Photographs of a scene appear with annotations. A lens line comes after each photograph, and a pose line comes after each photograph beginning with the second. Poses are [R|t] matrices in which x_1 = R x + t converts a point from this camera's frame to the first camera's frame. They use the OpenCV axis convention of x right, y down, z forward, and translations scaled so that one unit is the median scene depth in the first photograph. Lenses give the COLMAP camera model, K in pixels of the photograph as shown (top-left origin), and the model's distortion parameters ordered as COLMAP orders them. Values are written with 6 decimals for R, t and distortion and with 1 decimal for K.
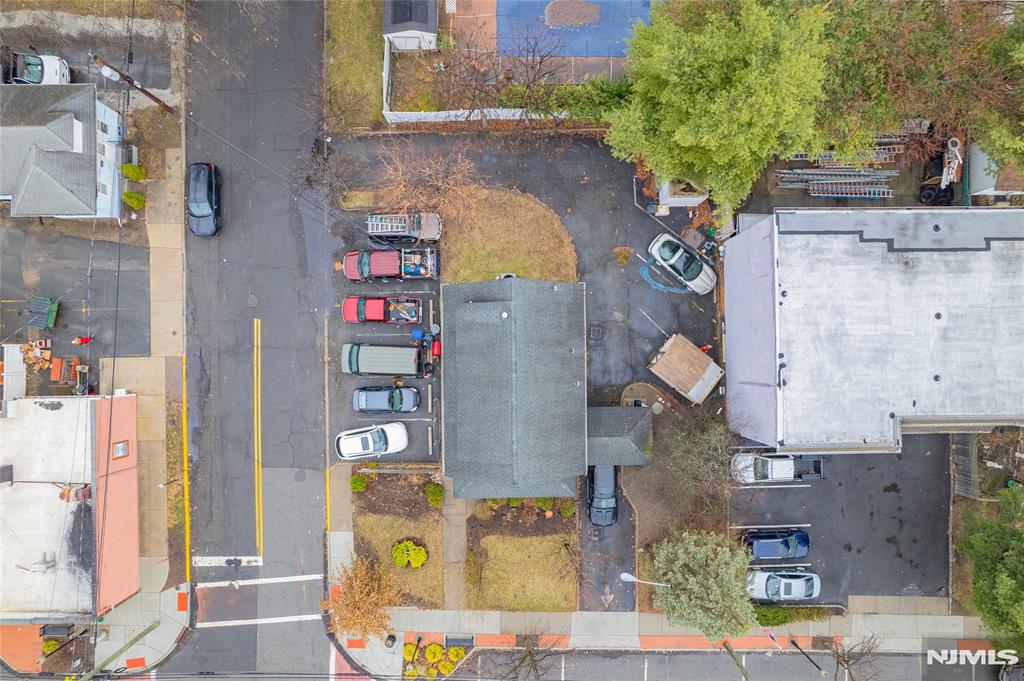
lens RADIAL K [[661.3, 0, 509.3], [0, 661.3, 353.3], [0, 0, 1]] dist [-0.099515, 0.095345]
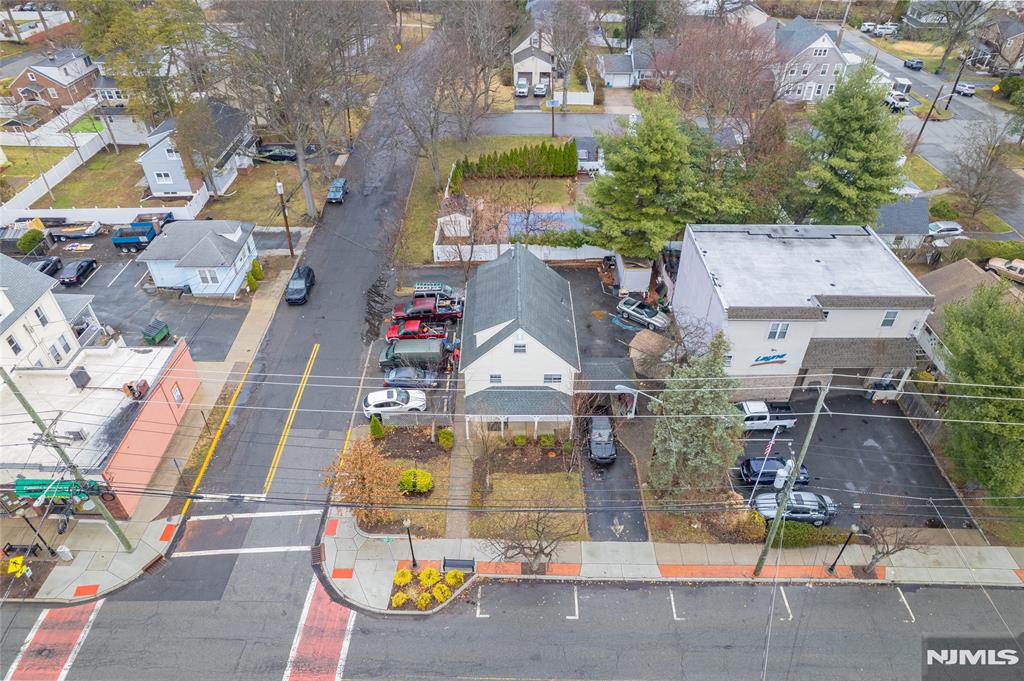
lens RADIAL K [[661.3, 0, 509.3], [0, 661.3, 353.3], [0, 0, 1]] dist [-0.099515, 0.095345]
pose [[0.999962, 0.006037, -0.006299, -0.002613], [-0.008705, 0.641173, -0.767347, 0.941802], [-0.000594, 0.767372, 0.641201, 0.192437]]
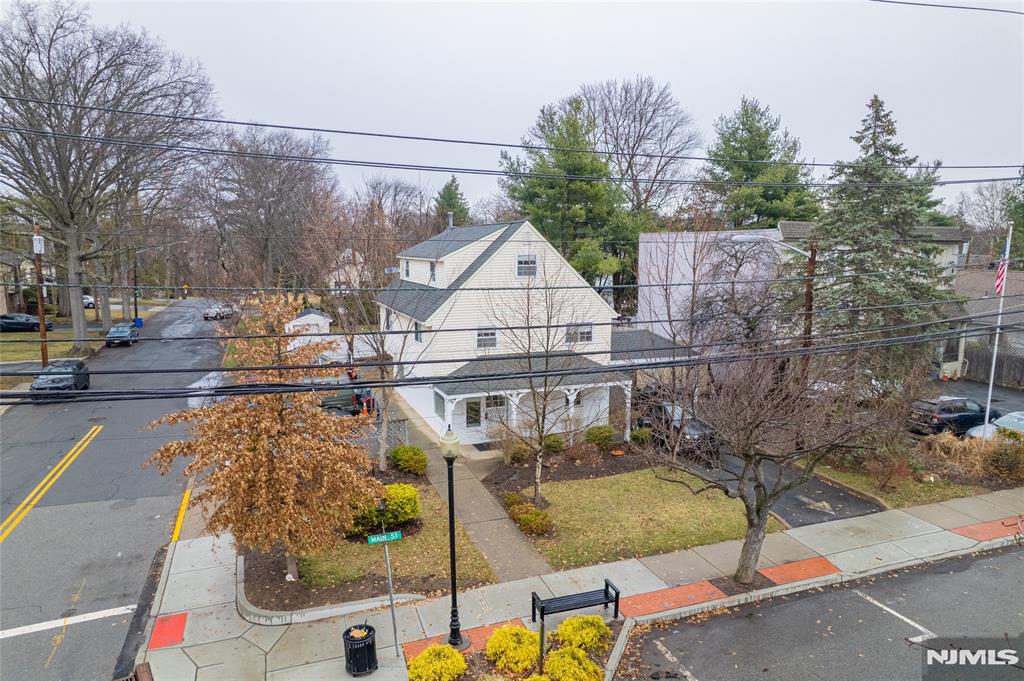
lens RADIAL K [[661.3, 0, 509.3], [0, 661.3, 353.3], [0, 0, 1]] dist [-0.099515, 0.095345]
pose [[0.937605, -0.052085, 0.343778, -0.212151], [0.347644, 0.158350, -0.924158, 0.707663], [-0.006302, 0.986008, 0.166577, 0.813378]]
